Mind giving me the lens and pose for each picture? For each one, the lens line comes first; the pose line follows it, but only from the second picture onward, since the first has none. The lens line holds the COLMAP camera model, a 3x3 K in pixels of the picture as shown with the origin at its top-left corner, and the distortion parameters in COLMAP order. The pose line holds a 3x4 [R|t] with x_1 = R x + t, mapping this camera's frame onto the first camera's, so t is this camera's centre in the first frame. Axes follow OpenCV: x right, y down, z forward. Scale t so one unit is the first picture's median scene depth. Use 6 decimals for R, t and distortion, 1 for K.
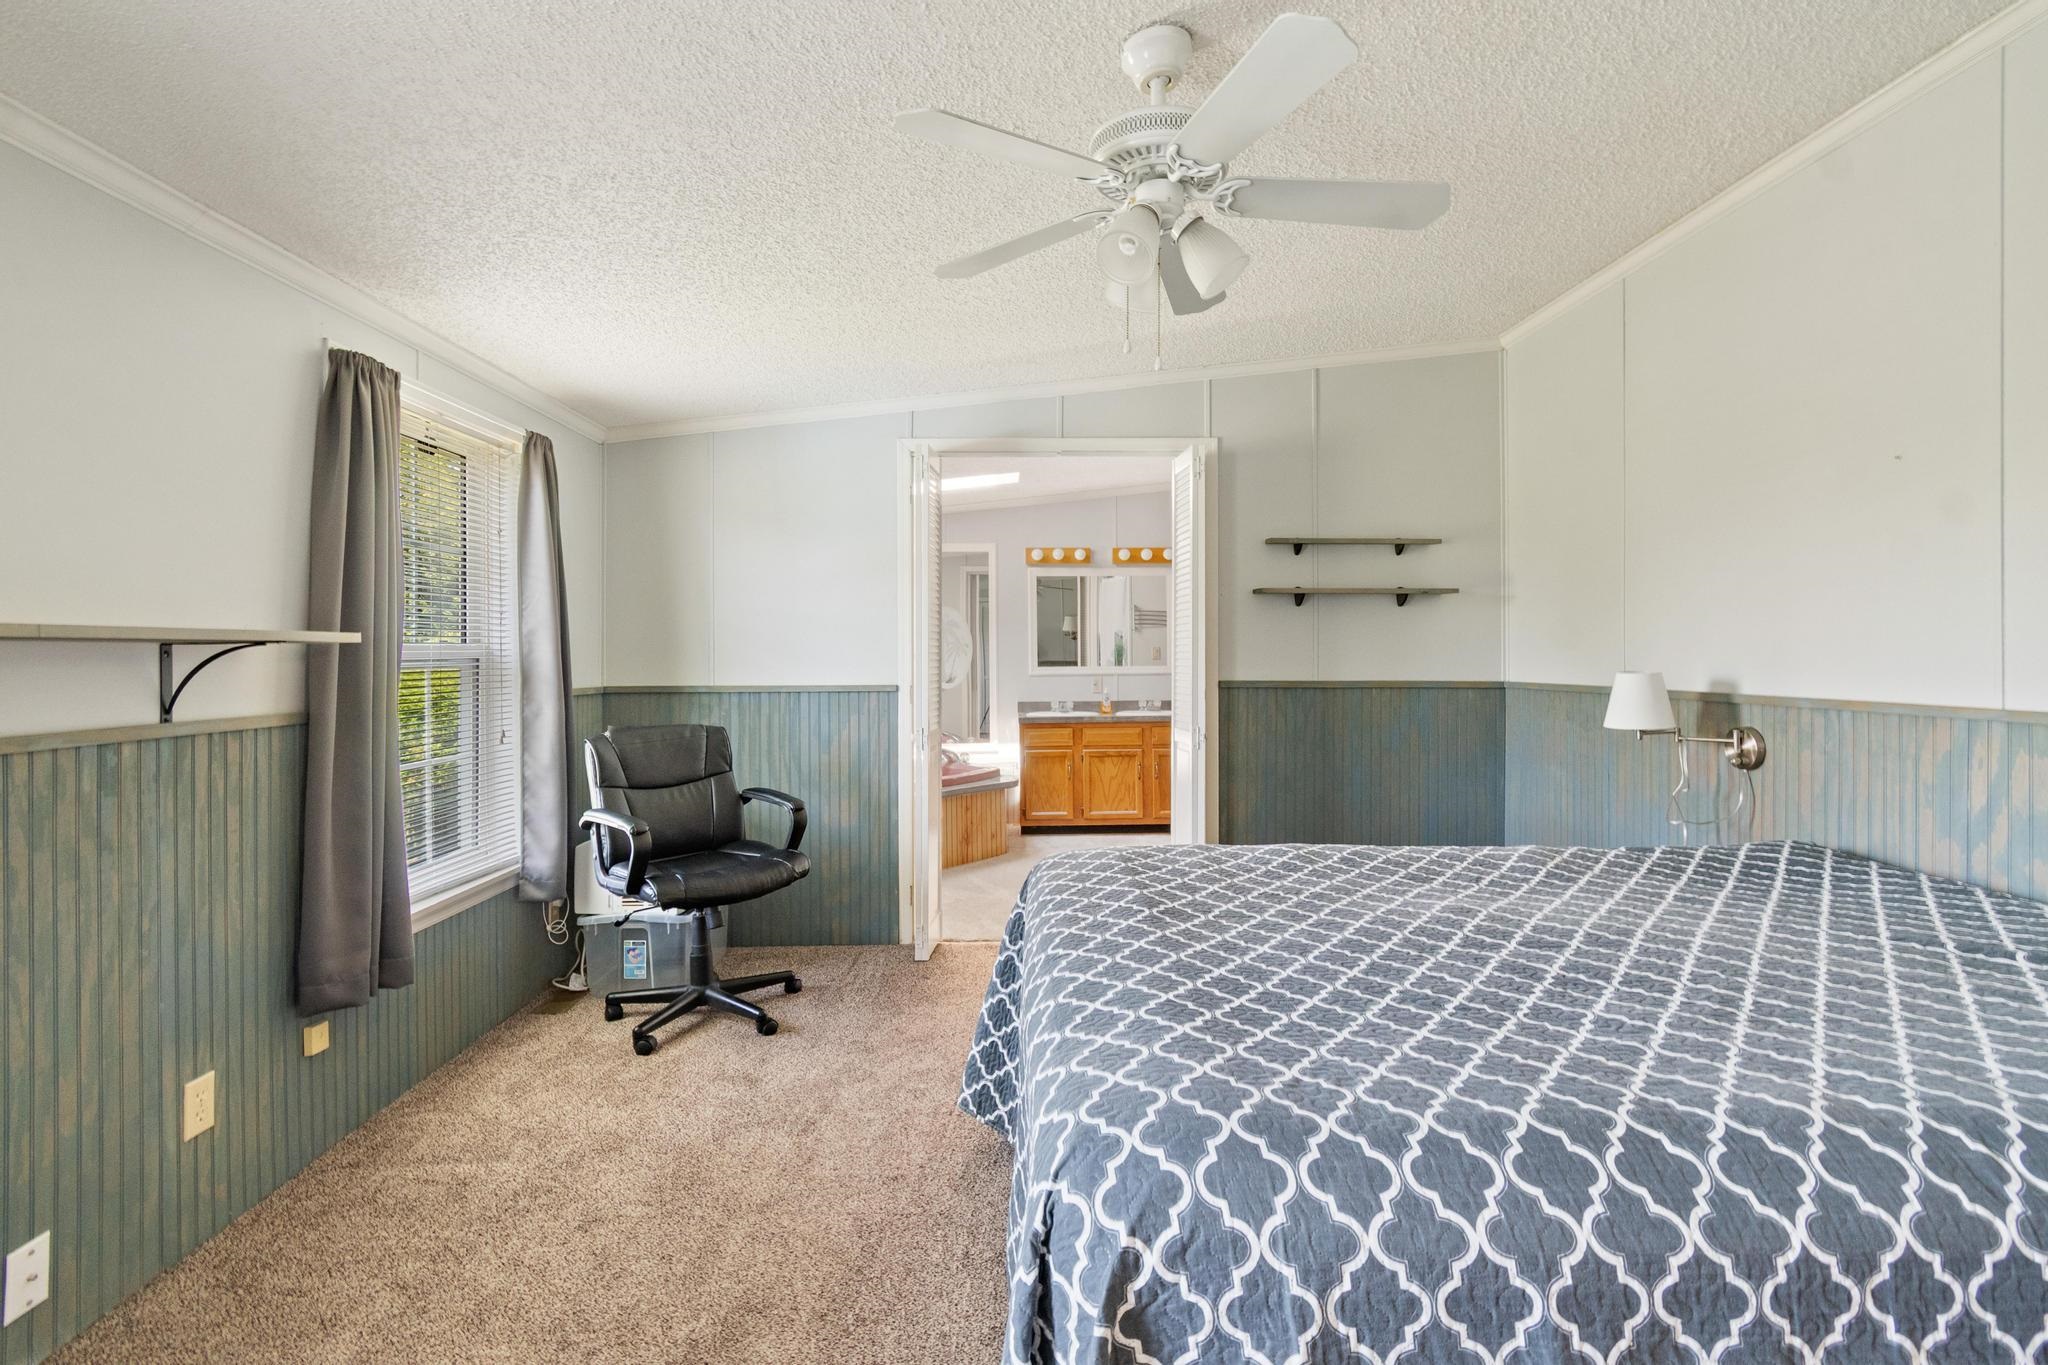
lens RADIAL K [[930.8, 0, 1018.9], [0, 930.8, 655.0], [0, 0, 1]] dist [0.000840, -0.000979]
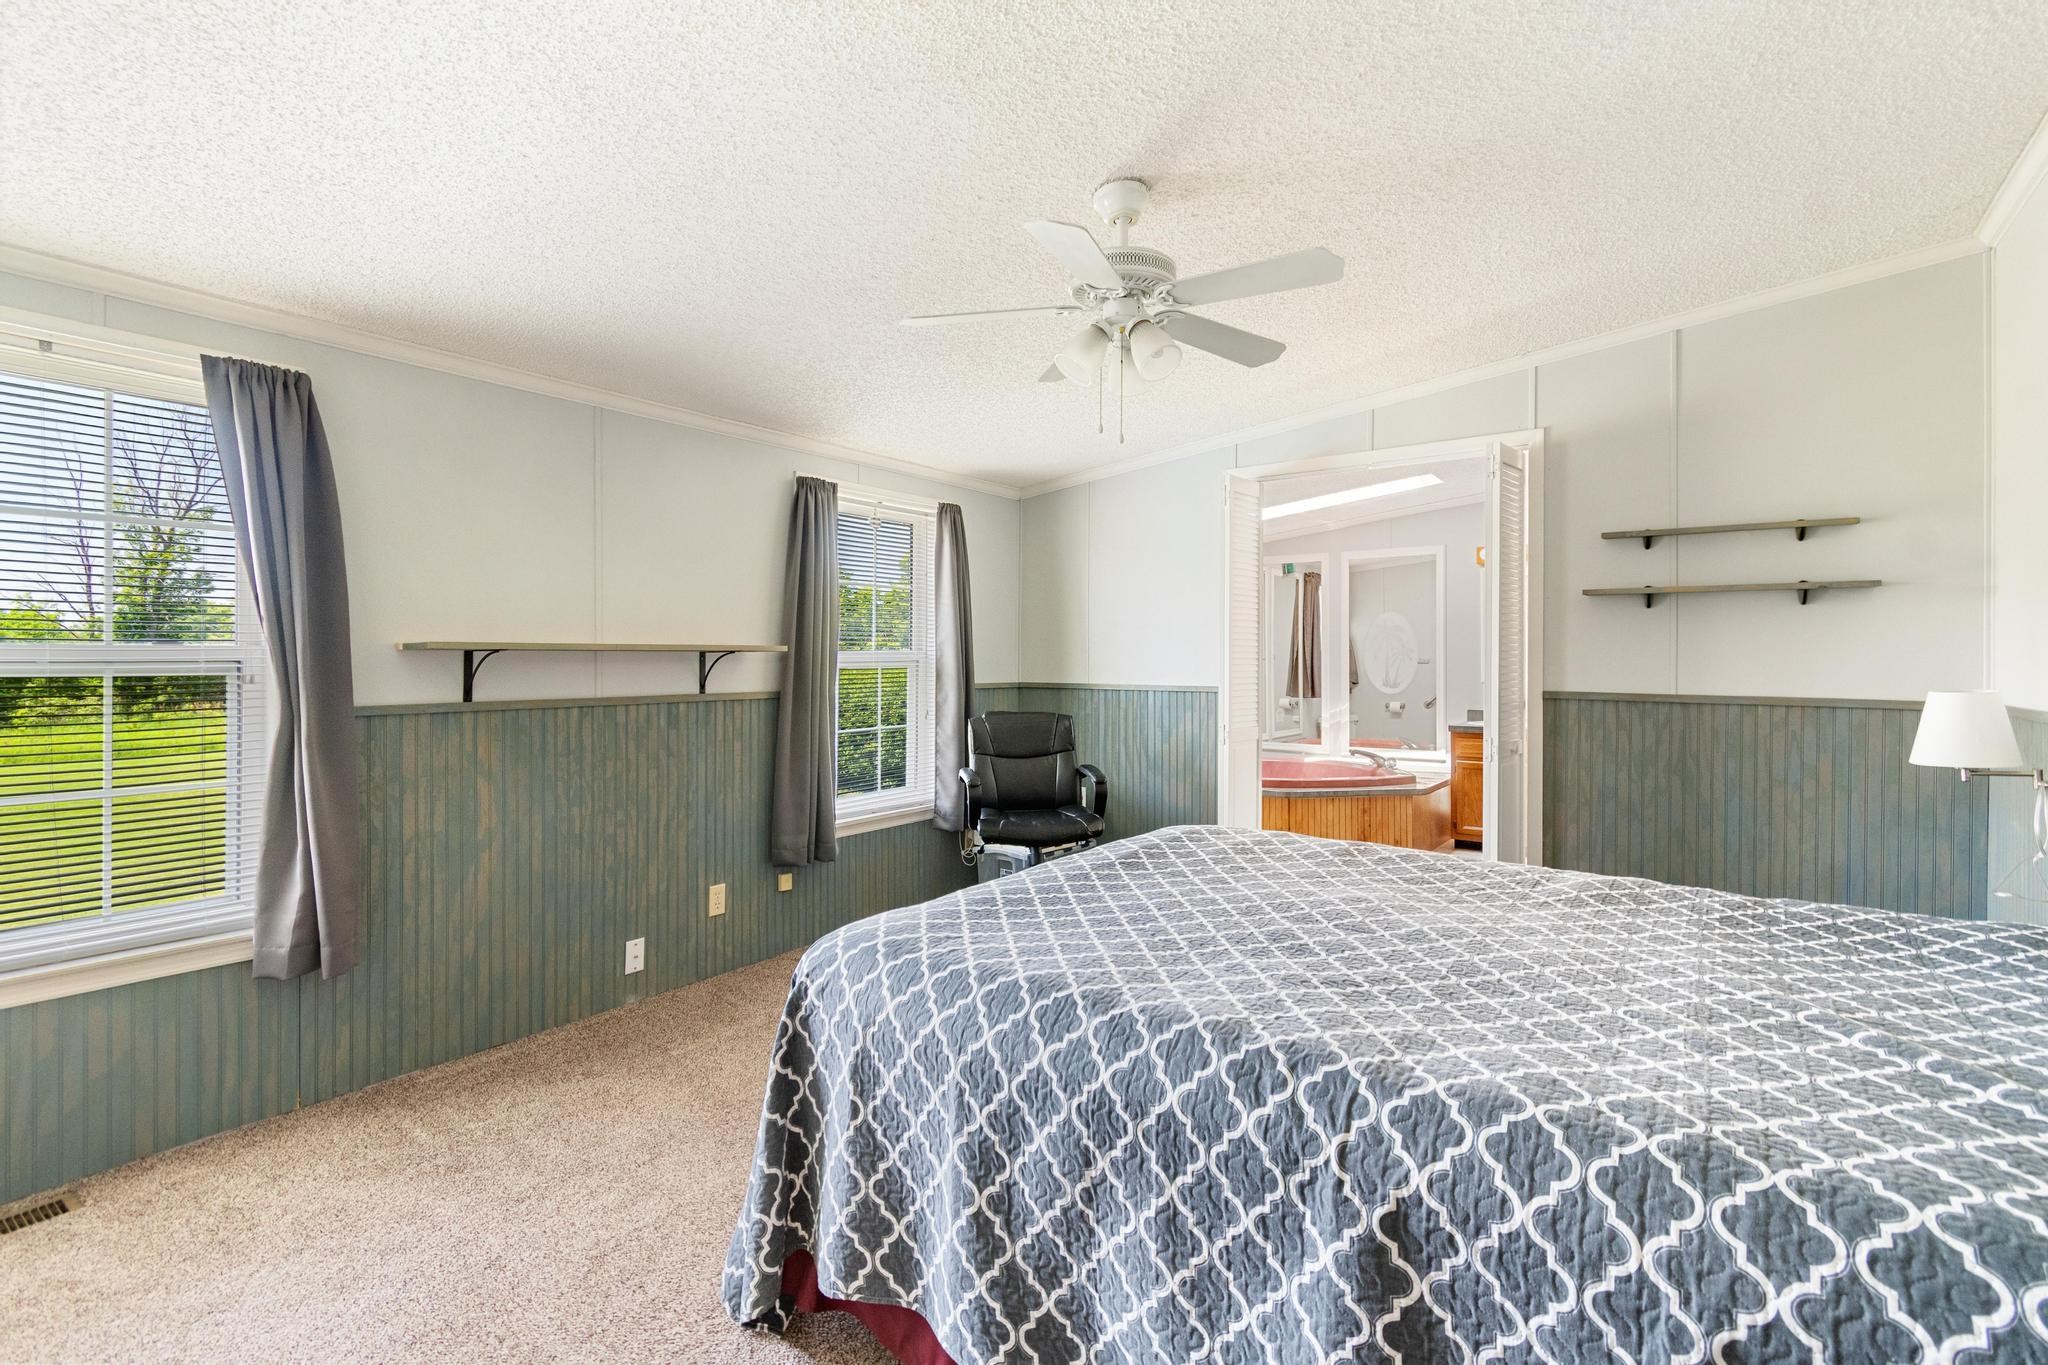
lens RADIAL K [[930.8, 0, 1026.6], [0, 930.8, 661.5], [0, 0, 1]] dist [0.000840, -0.000979]
pose [[0.789170, 0.008358, -0.614117, 0.378278], [-0.006050, 0.999965, 0.005834, -0.003834], [0.614145, -0.000889, 0.789193, -0.045286]]
